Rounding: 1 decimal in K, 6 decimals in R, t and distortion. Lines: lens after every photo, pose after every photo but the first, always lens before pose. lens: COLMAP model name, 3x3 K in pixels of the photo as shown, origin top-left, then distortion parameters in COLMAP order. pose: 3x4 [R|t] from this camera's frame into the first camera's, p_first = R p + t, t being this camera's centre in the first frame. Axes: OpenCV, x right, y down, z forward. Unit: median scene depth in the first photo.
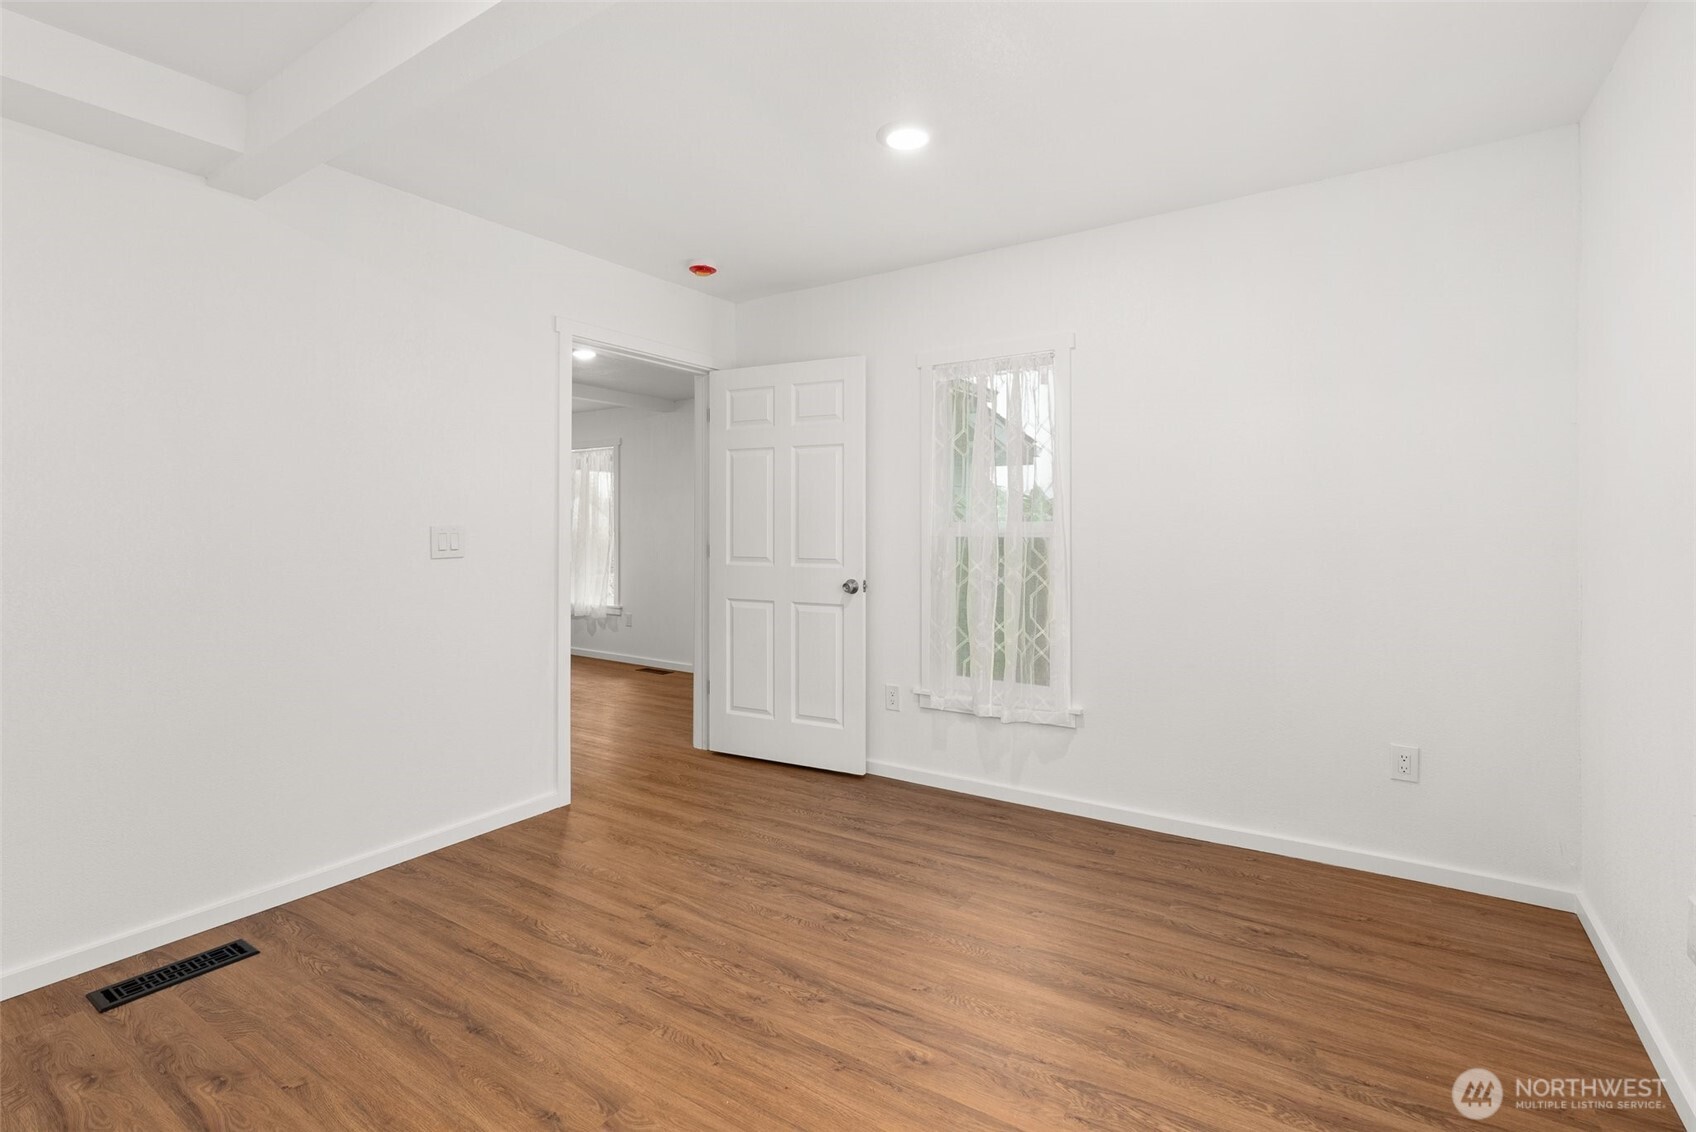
lens RADIAL K [[777.3, 0, 849.1], [0, 777.3, 556.7], [0, 0, 1]] dist [-0.010790, -0.000394]
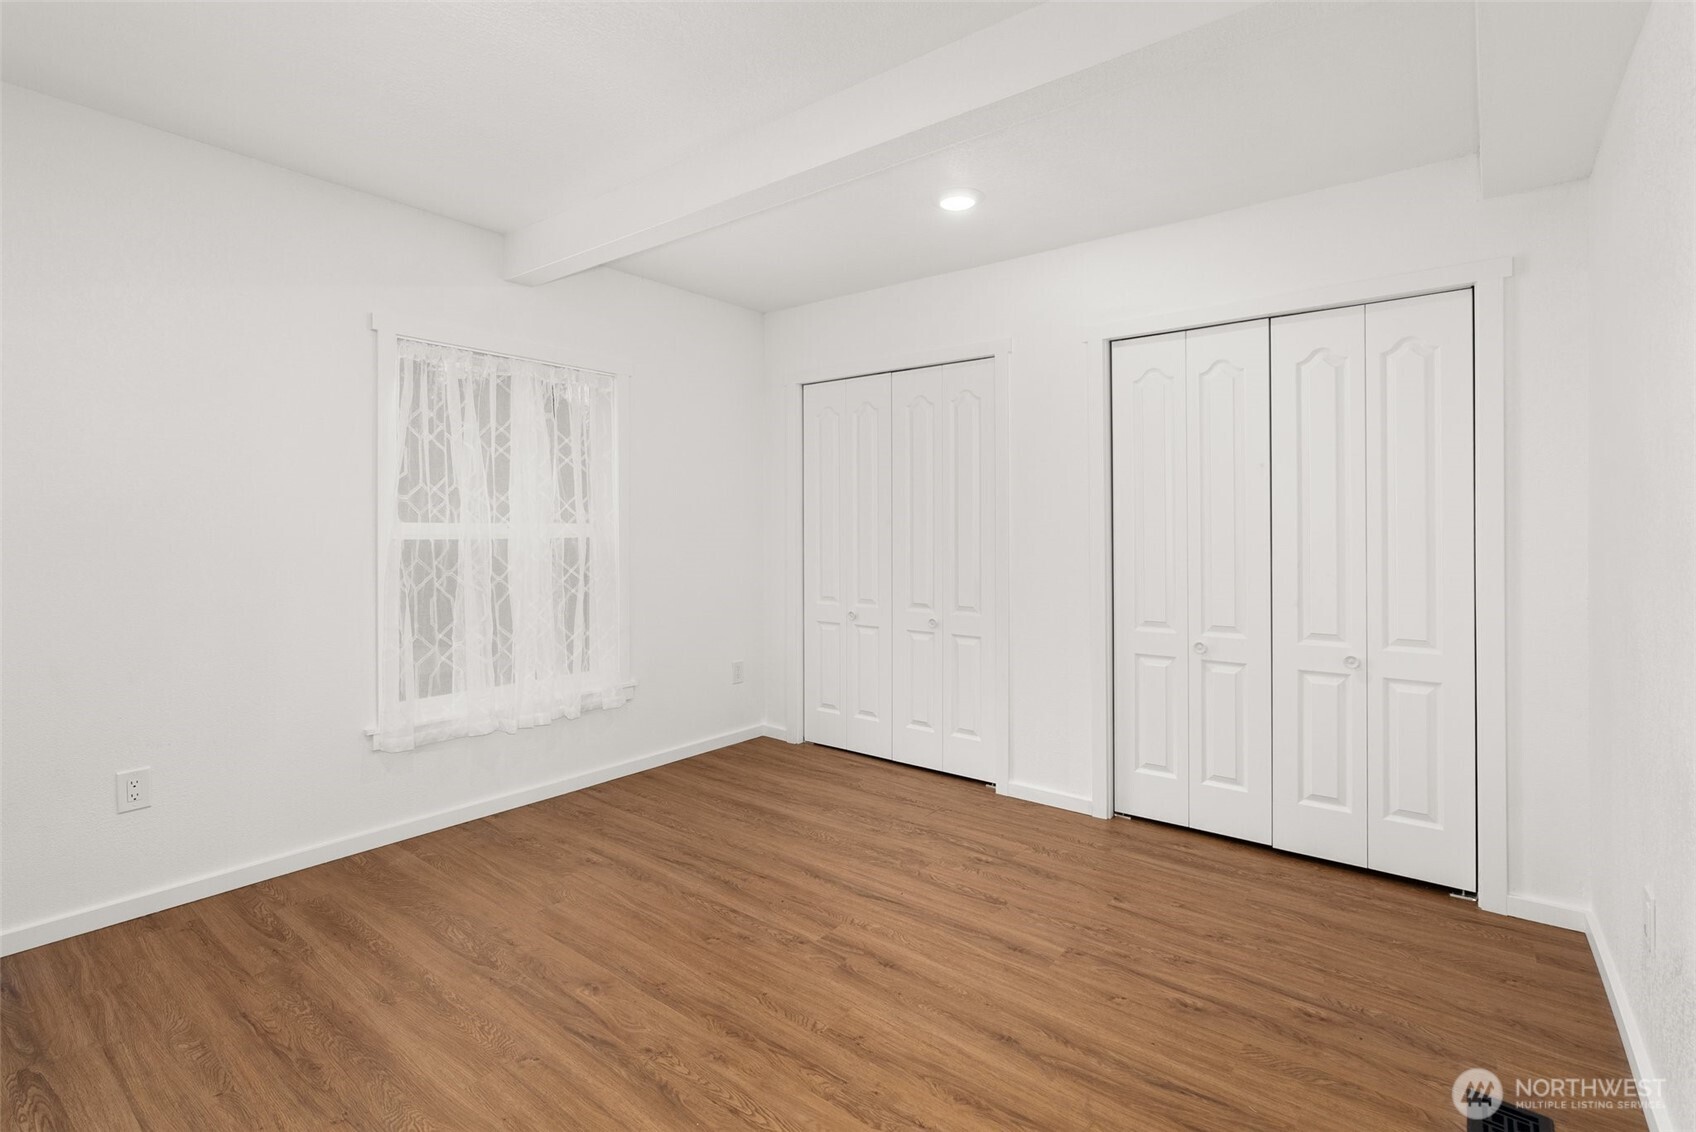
lens RADIAL K [[777.3, 0, 860.0], [0, 777.3, 521.0], [0, 0, 1]] dist [-0.010790, -0.000394]
pose [[-0.998162, -0.003727, 0.060480, -0.344840], [-0.001971, 0.999575, 0.029070, -0.073061], [-0.060562, 0.028898, -0.997746, 1.922056]]
